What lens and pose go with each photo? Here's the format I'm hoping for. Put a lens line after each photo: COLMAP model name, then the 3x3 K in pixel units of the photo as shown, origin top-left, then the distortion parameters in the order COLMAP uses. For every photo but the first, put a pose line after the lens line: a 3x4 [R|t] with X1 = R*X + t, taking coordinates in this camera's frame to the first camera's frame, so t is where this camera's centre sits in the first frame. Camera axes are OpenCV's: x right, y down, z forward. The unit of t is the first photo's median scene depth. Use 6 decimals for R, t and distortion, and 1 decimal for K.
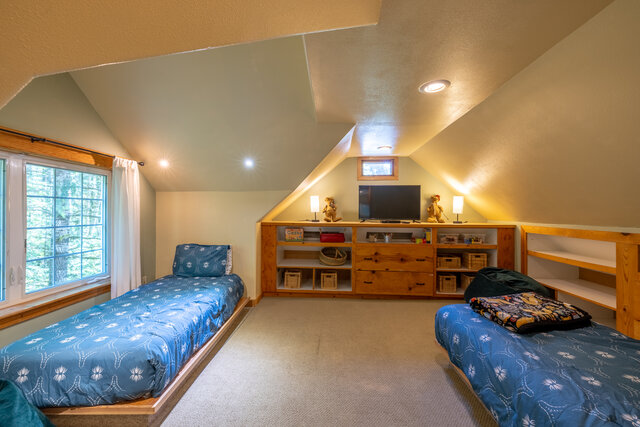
lens RADIAL K [[266.3, 0, 323.9], [0, 266.3, 212.2], [0, 0, 1]] dist [-0.001671, -0.000058]
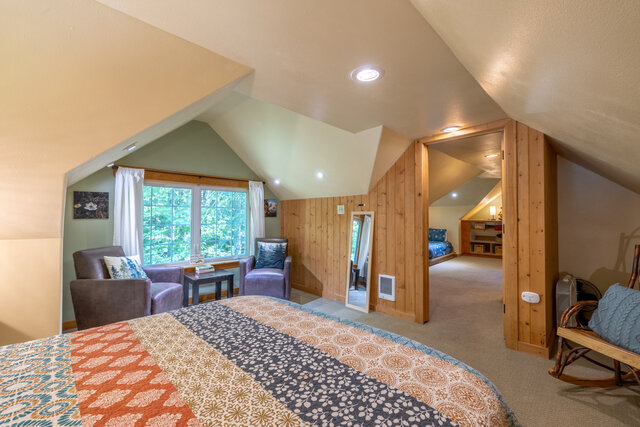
lens RADIAL K [[266.3, 0, 321.8], [0, 266.3, 212.0], [0, 0, 1]] dist [-0.001671, -0.000058]
pose [[0.724297, -0.021071, -0.689166, 0.417949], [0.008891, 0.999735, -0.021222, 0.009772], [0.689431, 0.009244, 0.724292, -1.288457]]
